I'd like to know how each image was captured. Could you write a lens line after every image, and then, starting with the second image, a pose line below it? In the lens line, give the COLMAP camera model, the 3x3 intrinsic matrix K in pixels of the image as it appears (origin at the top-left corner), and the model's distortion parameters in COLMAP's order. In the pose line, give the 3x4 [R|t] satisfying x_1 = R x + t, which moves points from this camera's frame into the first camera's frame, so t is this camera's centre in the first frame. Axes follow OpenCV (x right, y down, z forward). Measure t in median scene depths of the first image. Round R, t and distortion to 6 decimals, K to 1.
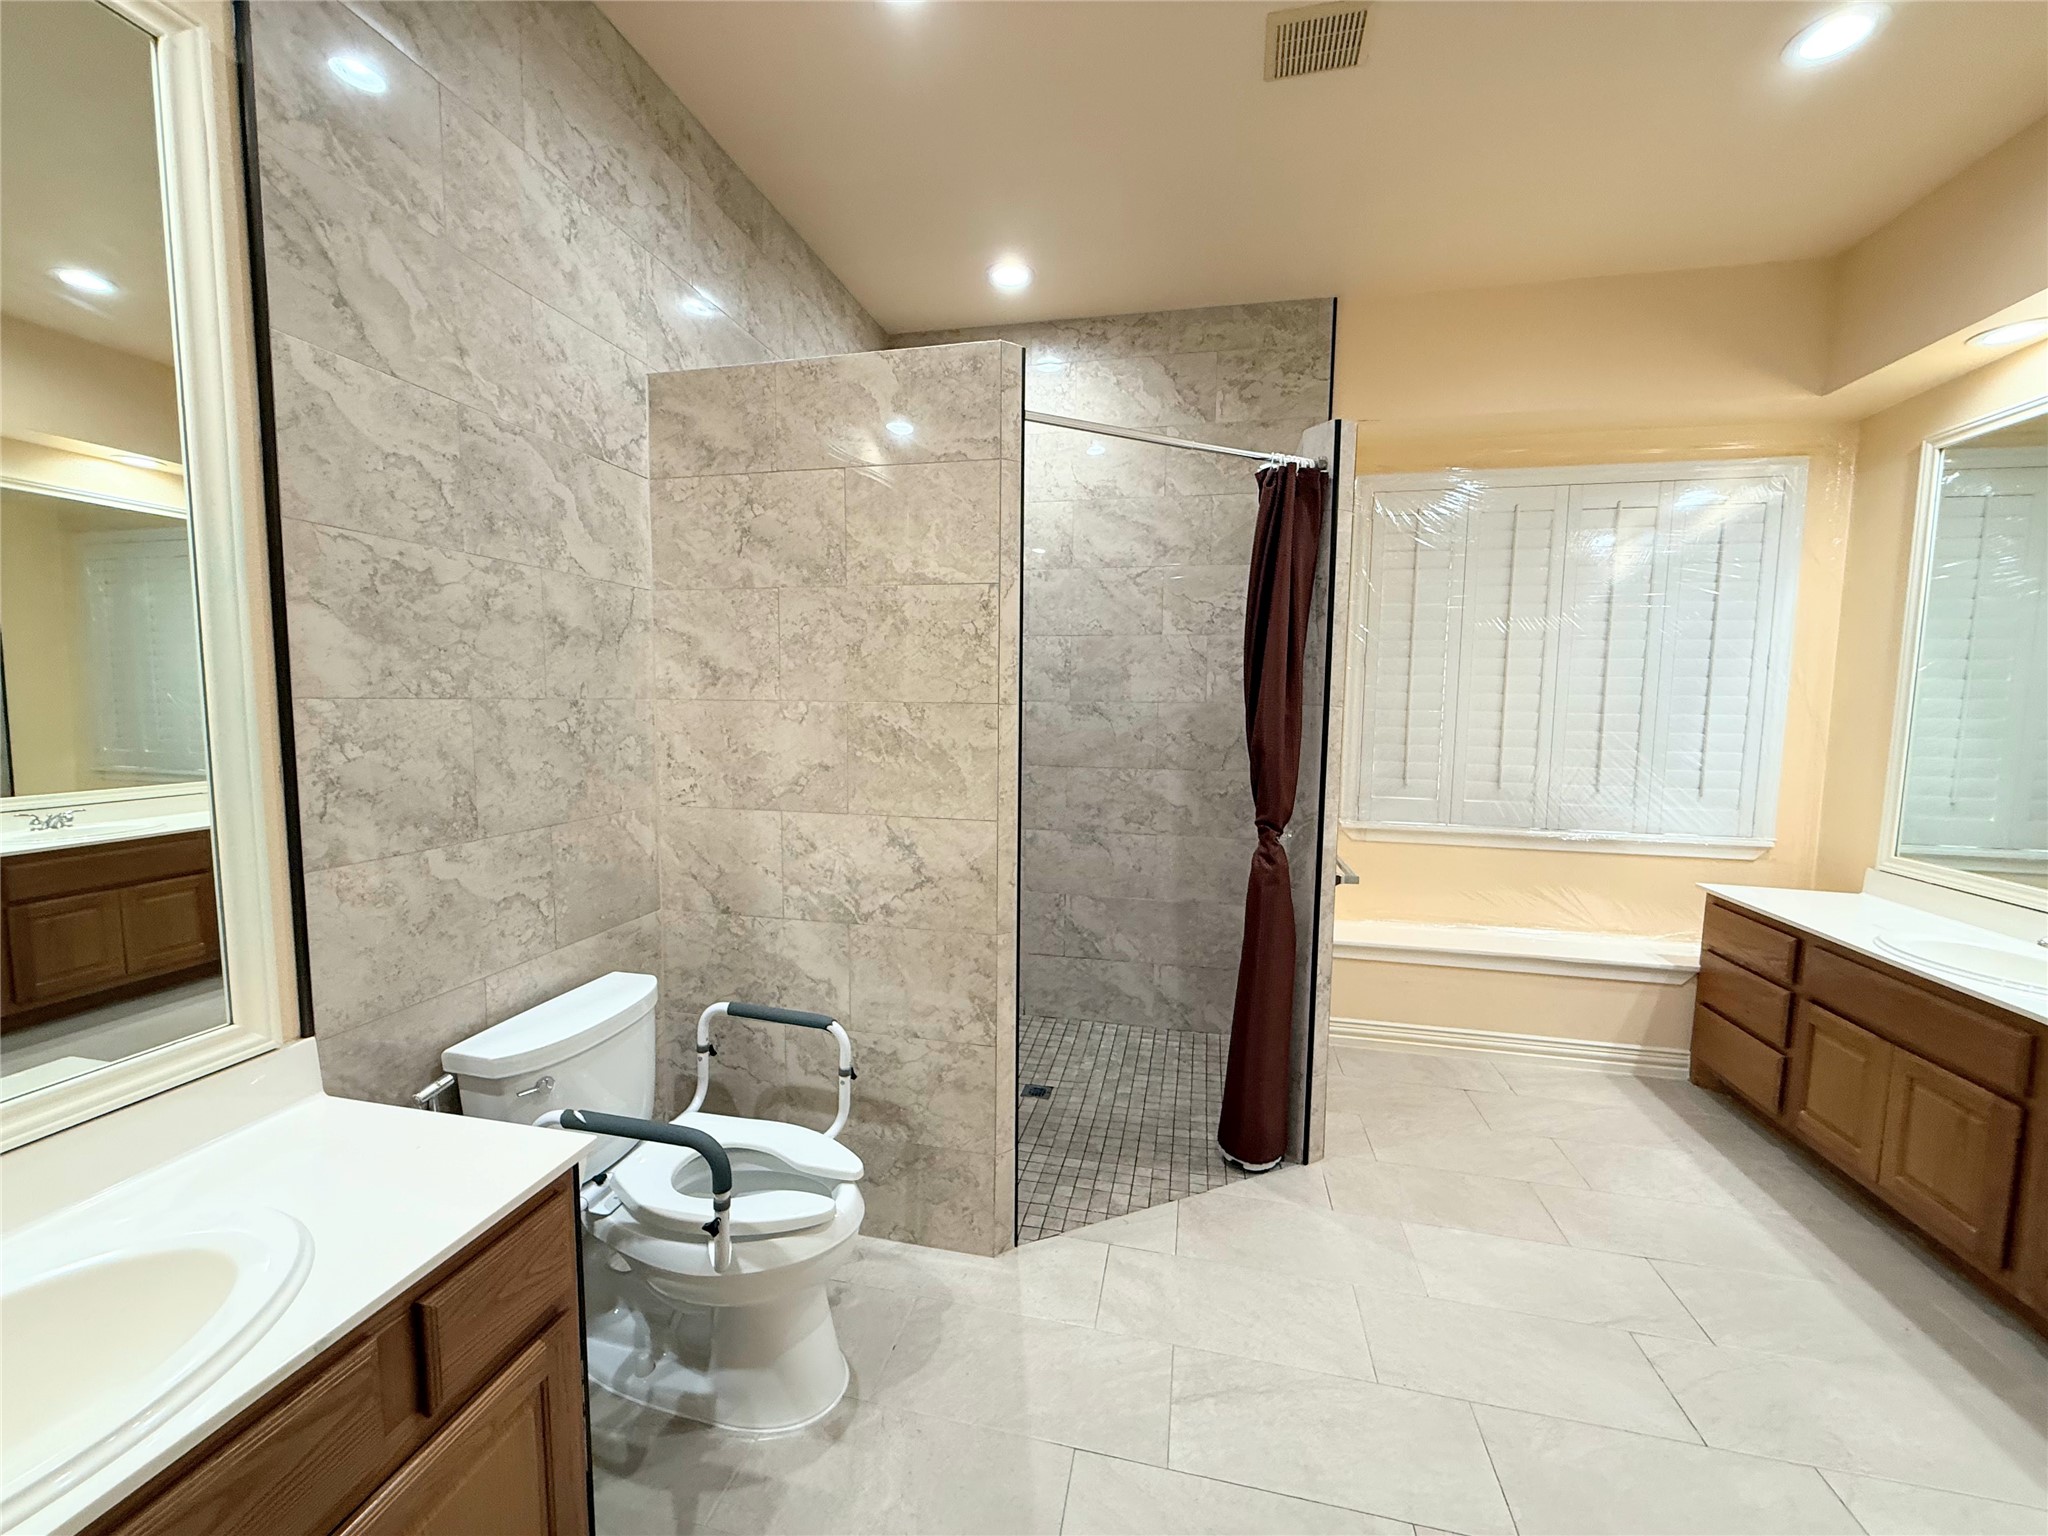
lens RADIAL K [[814.2, 0, 1017.4], [0, 814.2, 768.6], [0, 0, 1]] dist [0.000425, -0.000180]
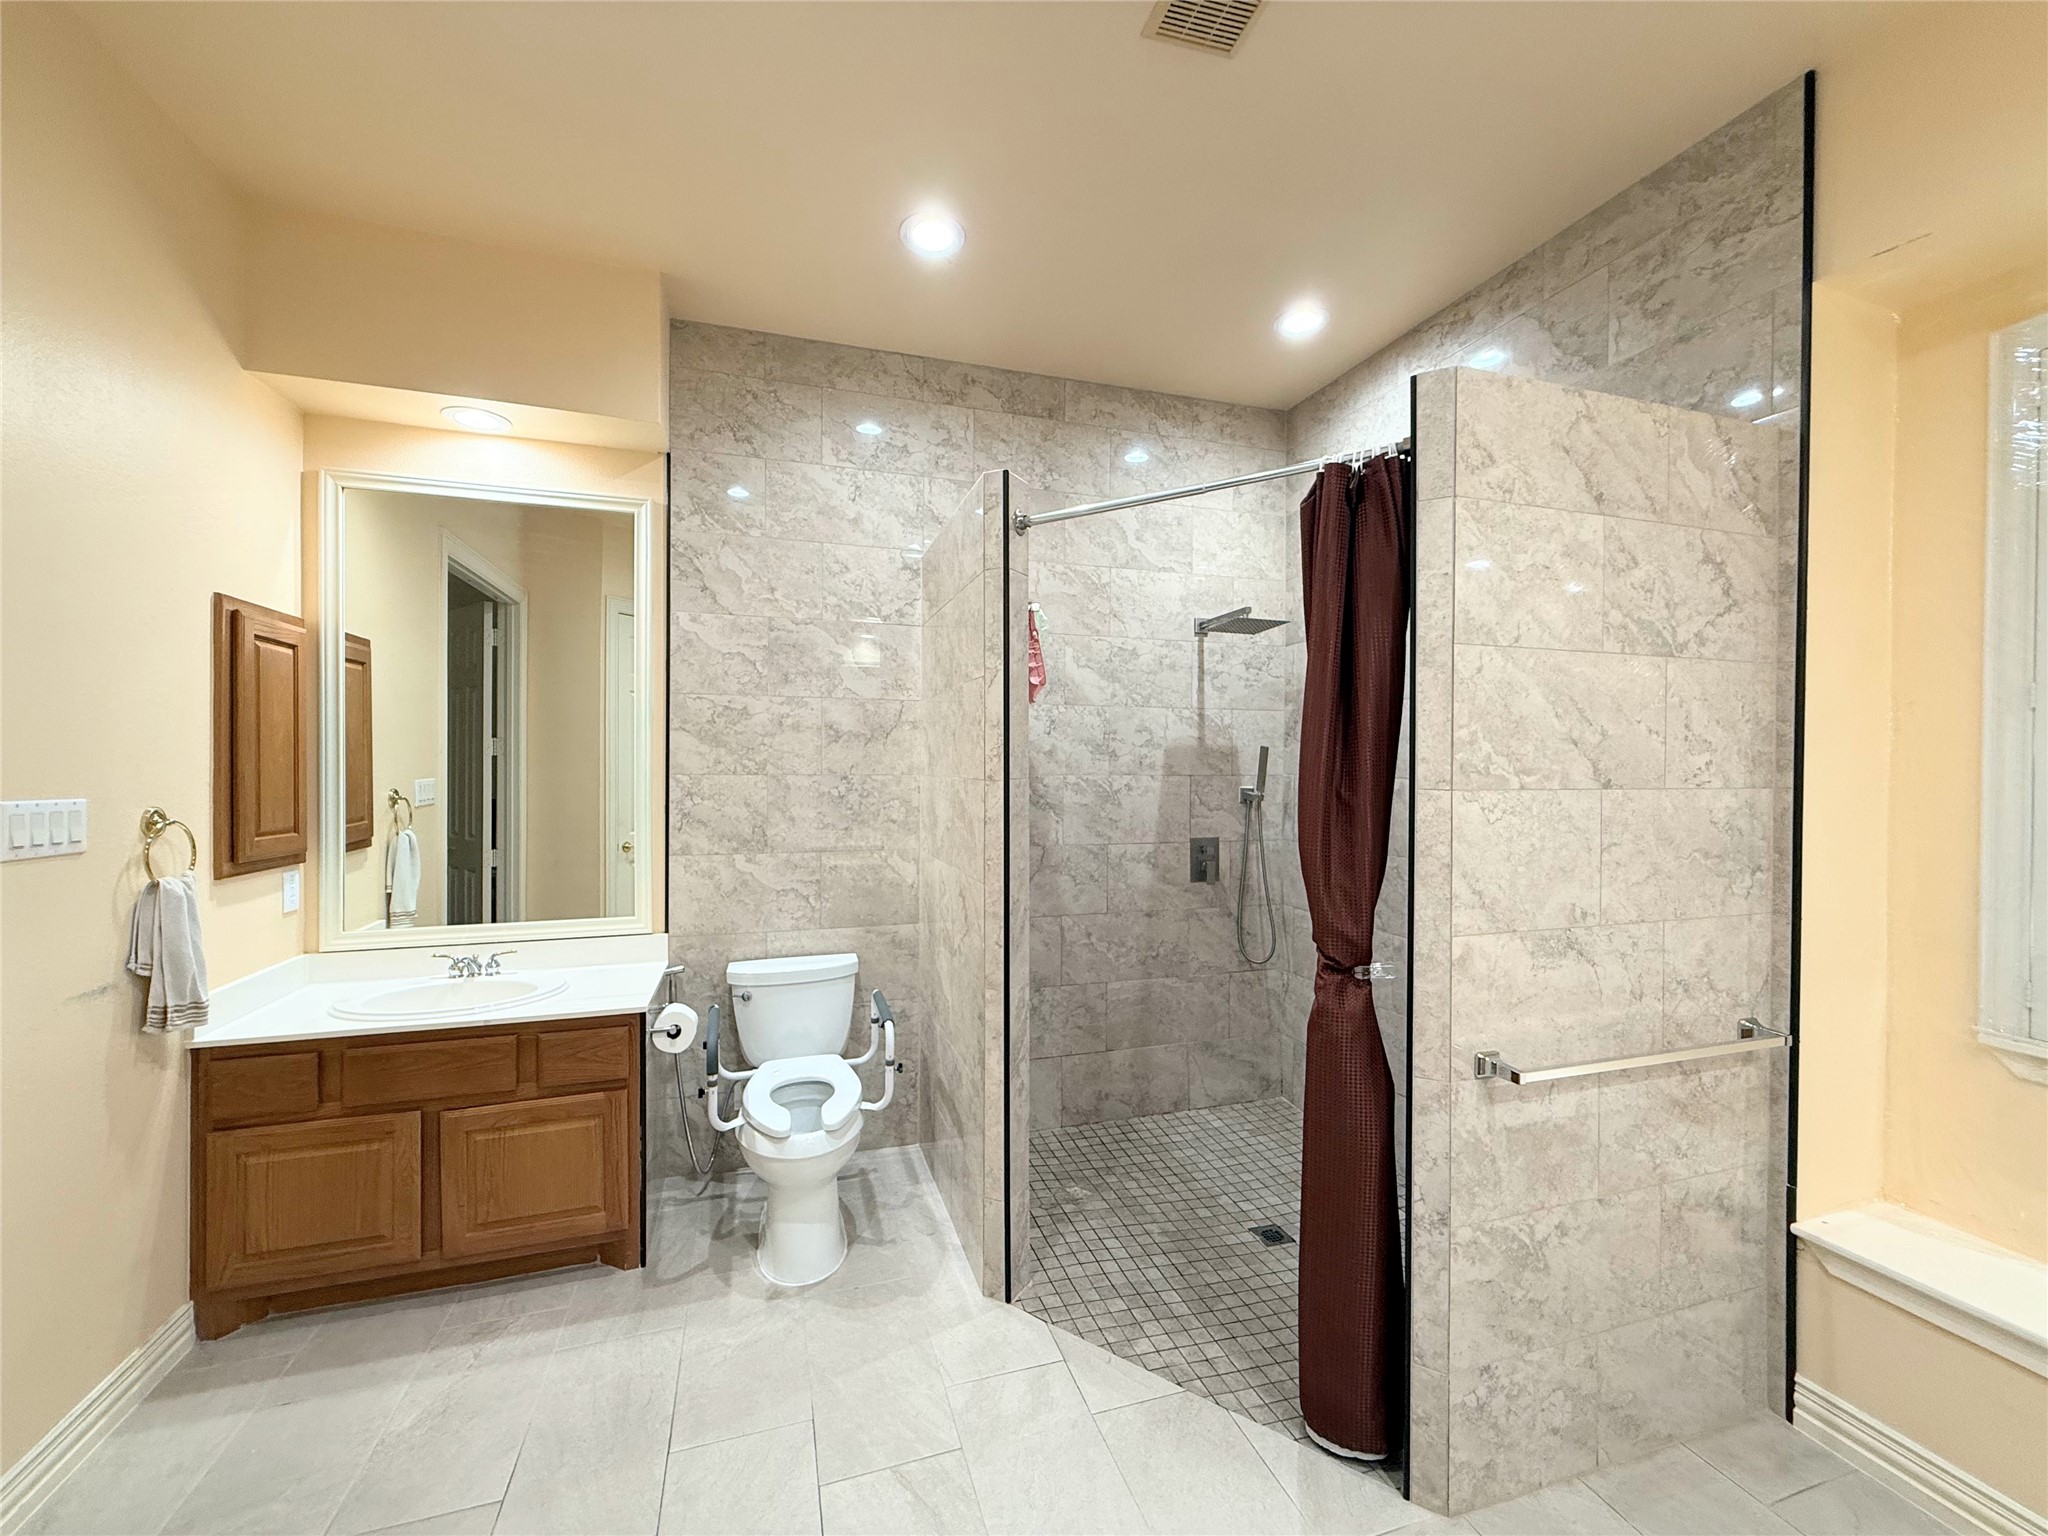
lens RADIAL K [[814.2, 0, 1017.4], [0, 814.2, 768.6], [0, 0, 1]] dist [0.000425, -0.000180]
pose [[0.505950, -0.003566, -0.862555, 0.963947], [-0.075033, 0.996019, -0.048131, -0.043966], [0.859293, 0.089072, 0.503668, 0.458935]]
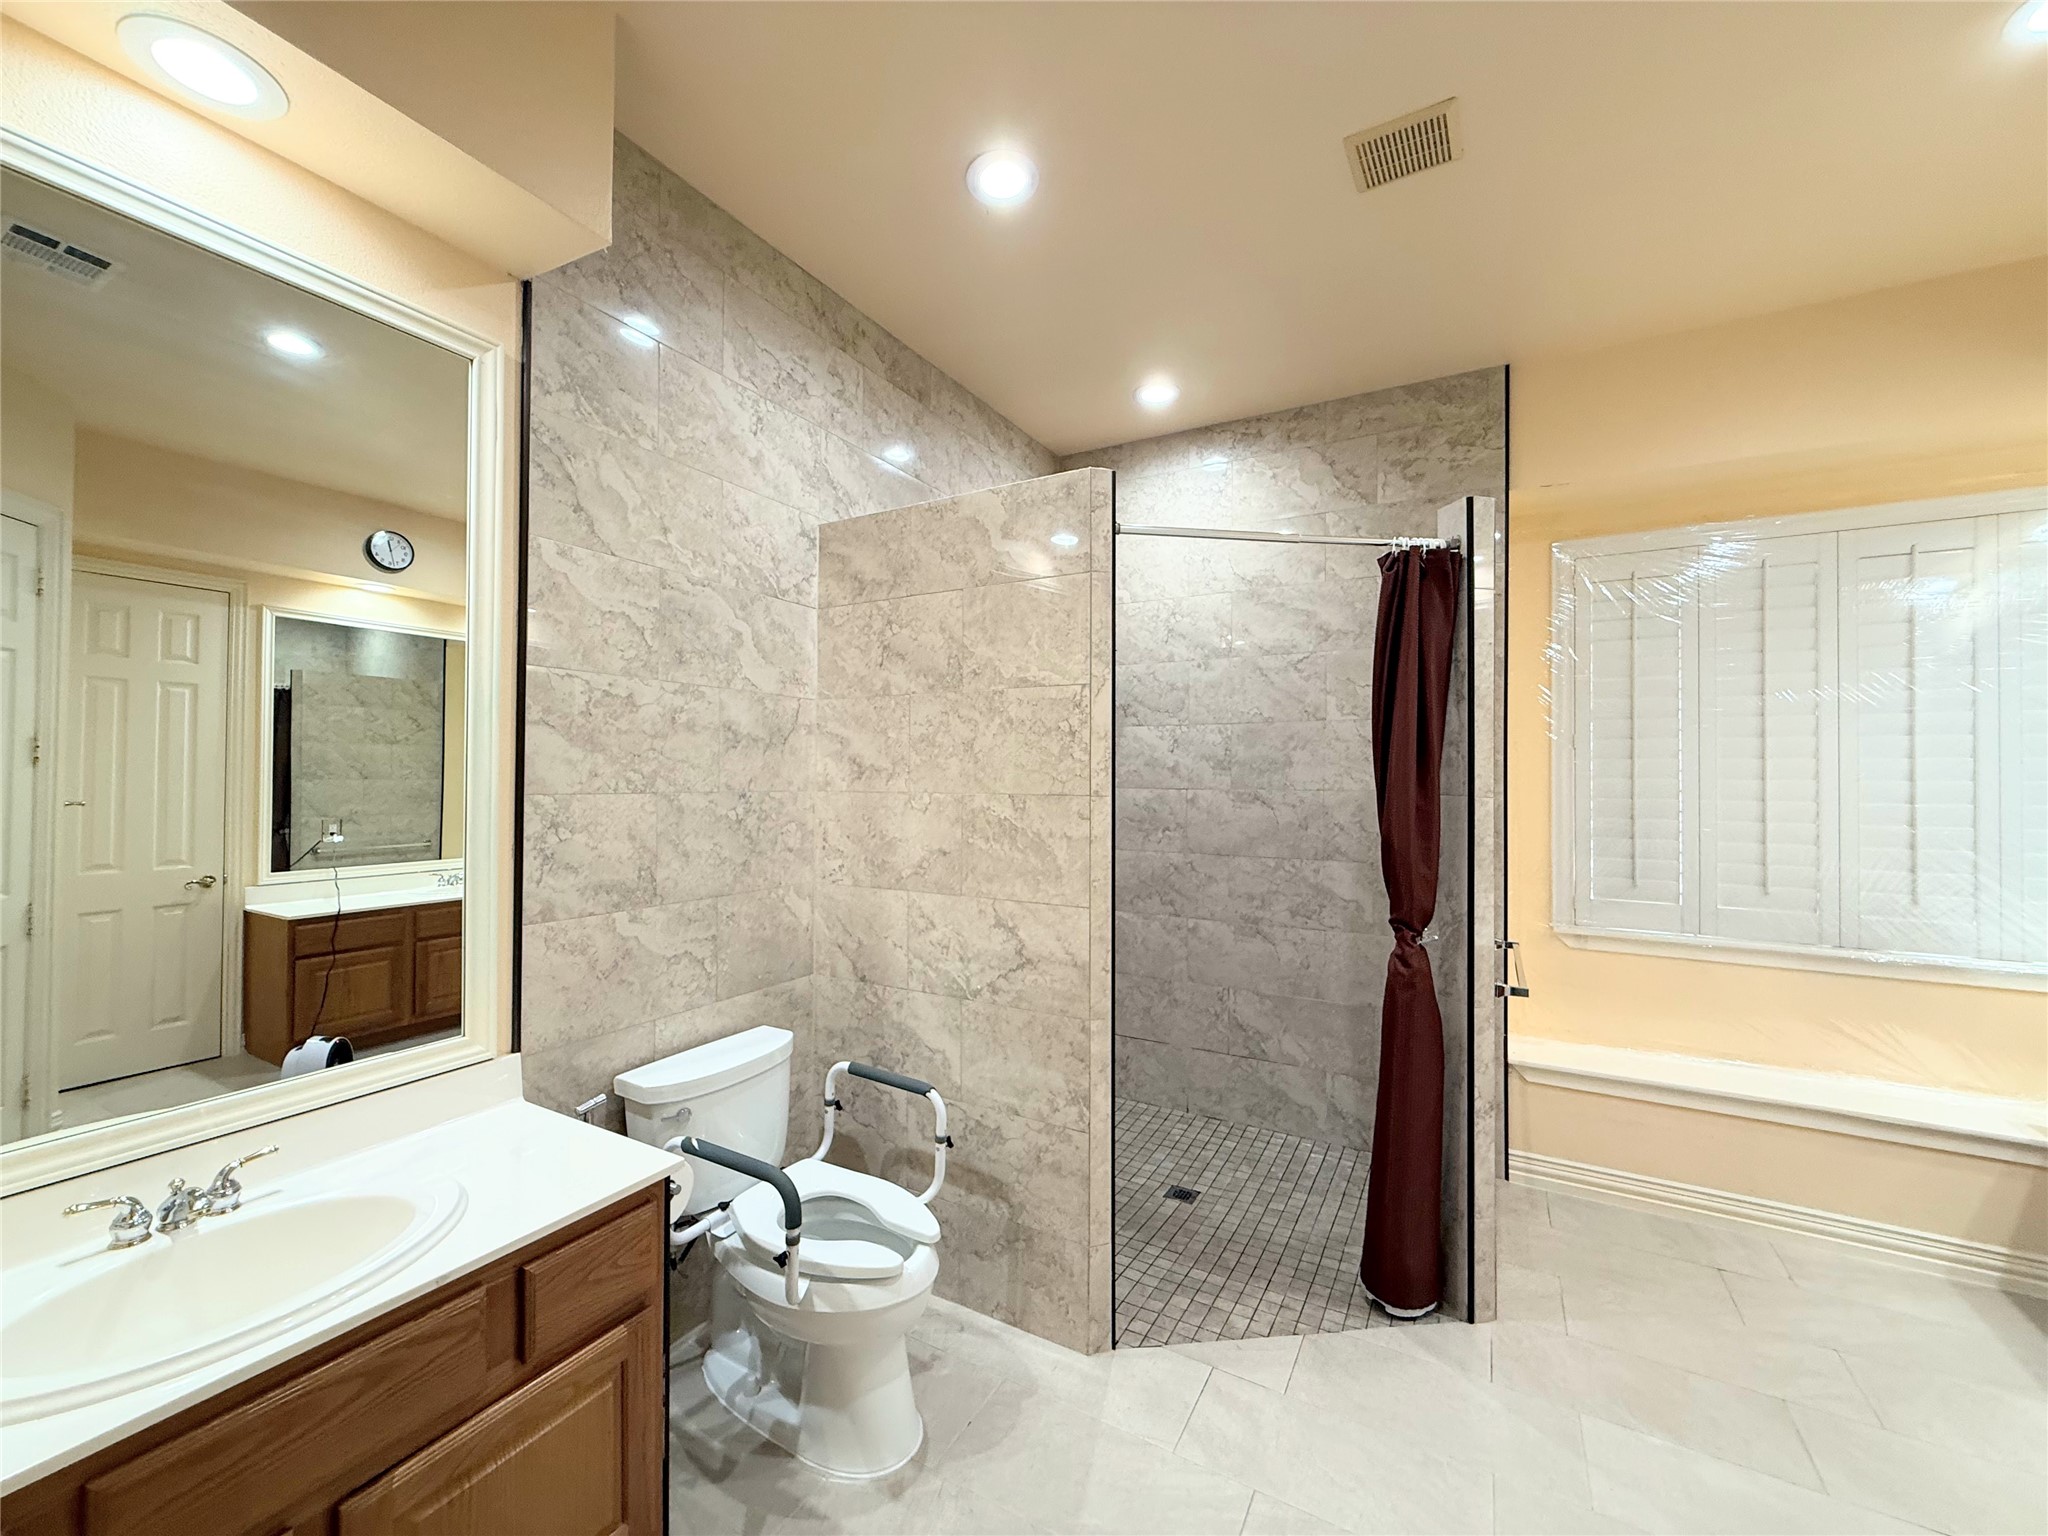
lens RADIAL K [[814.2, 0, 1017.4], [0, 814.2, 768.6], [0, 0, 1]] dist [0.000425, -0.000180]
pose [[0.955329, -0.009199, -0.295401, 0.196083], [-0.020849, 0.994928, -0.098408, -0.008688], [0.294808, 0.100171, 0.950292, -0.035449]]
